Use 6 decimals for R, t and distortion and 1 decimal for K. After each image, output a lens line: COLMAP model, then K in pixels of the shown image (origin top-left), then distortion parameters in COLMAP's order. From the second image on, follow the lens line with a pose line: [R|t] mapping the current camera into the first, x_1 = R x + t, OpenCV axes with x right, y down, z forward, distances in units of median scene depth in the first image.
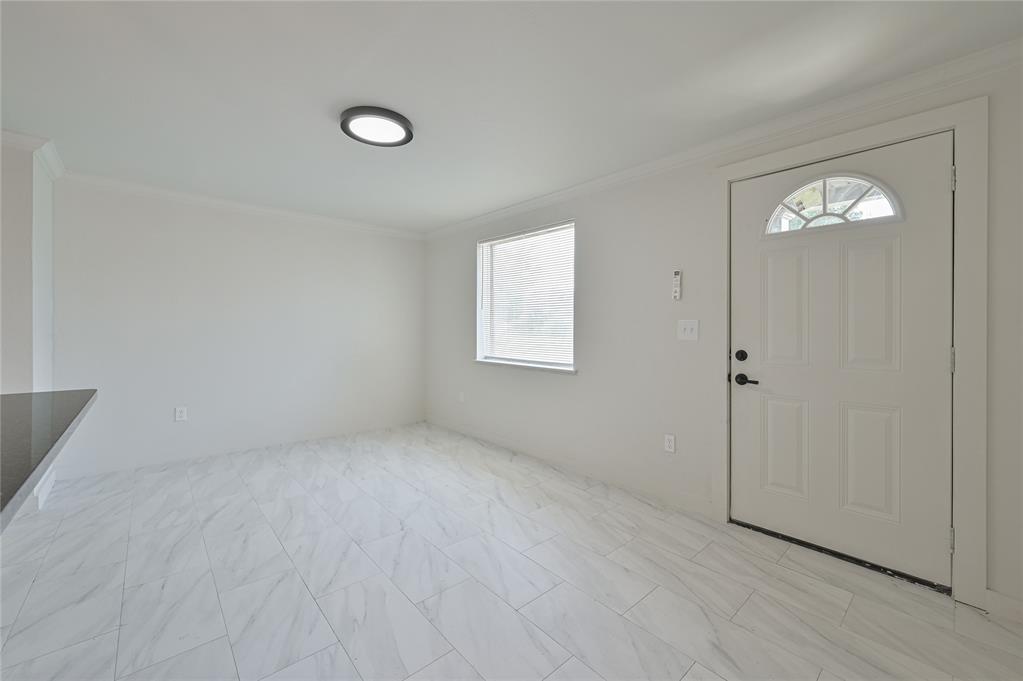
lens RADIAL K [[407.4, 0, 516.4], [0, 407.4, 330.6], [0, 0, 1]] dist [0.001480, 0.000066]
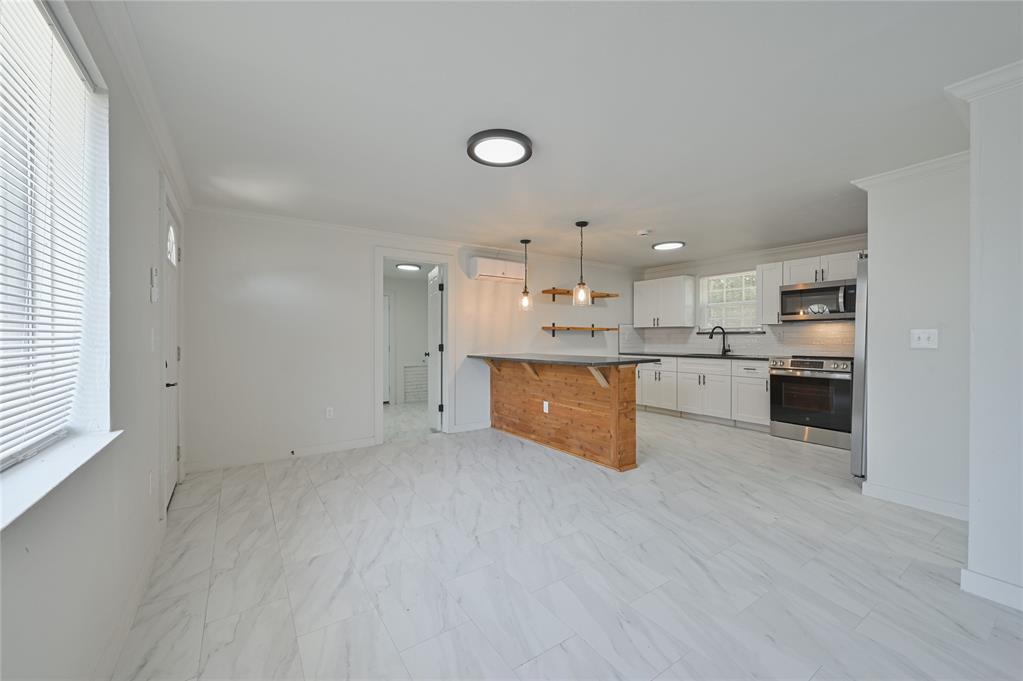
lens RADIAL K [[407.4, 0, 513.9], [0, 407.4, 339.2], [0, 0, 1]] dist [0.001480, 0.000066]
pose [[-0.989778, -0.005211, 0.142519, -0.494063], [-0.003258, 0.999898, 0.013938, -0.017274], [-0.142577, 0.013331, -0.989694, 1.909900]]
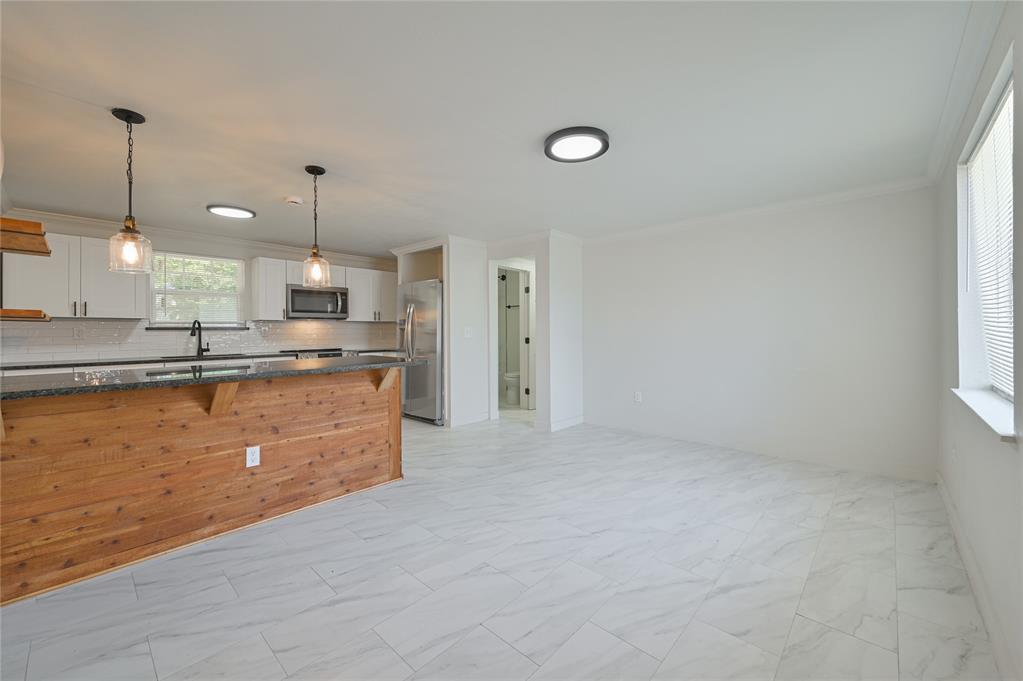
lens RADIAL K [[407.4, 0, 512.9], [0, 407.4, 335.8], [0, 0, 1]] dist [0.001480, 0.000066]
pose [[0.088685, 0.003168, -0.996055, 0.668389], [-0.000488, 0.999995, 0.003137, 0.002501], [0.996060, 0.000208, 0.088686, 0.688115]]
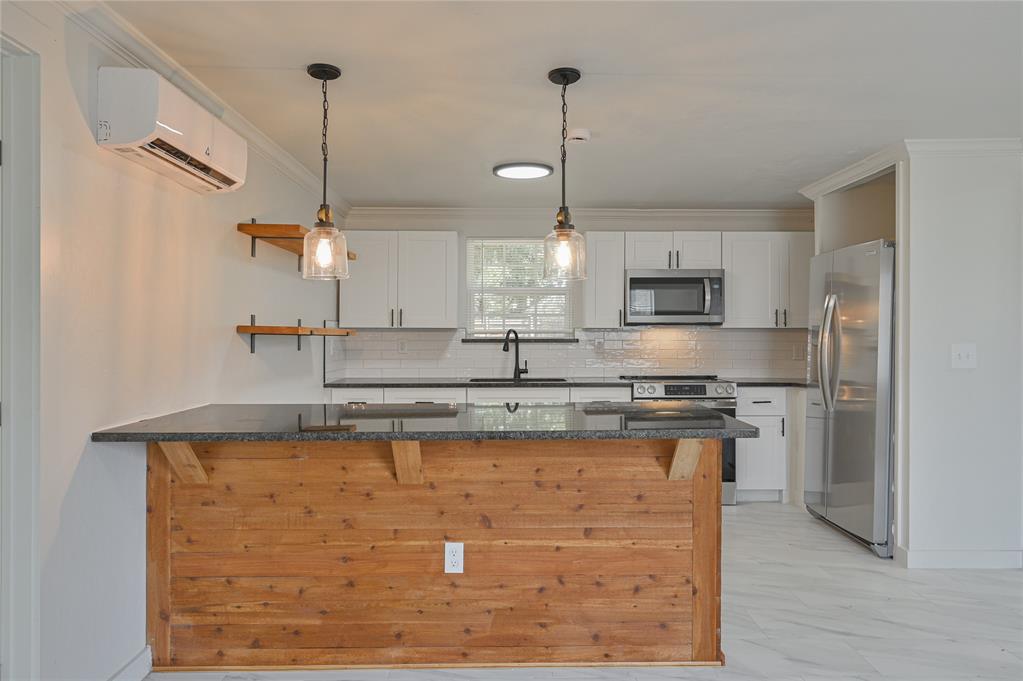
lens RADIAL K [[681.9, 0, 514.3], [0, 681.9, 338.3], [0, 0, 1]] dist [-0.011137, 0.005846]
pose [[-0.666226, -0.004119, -0.745738, 0.341113], [-0.011310, 0.999926, 0.004580, -0.042564], [0.745664, 0.011486, -0.666223, 0.907578]]
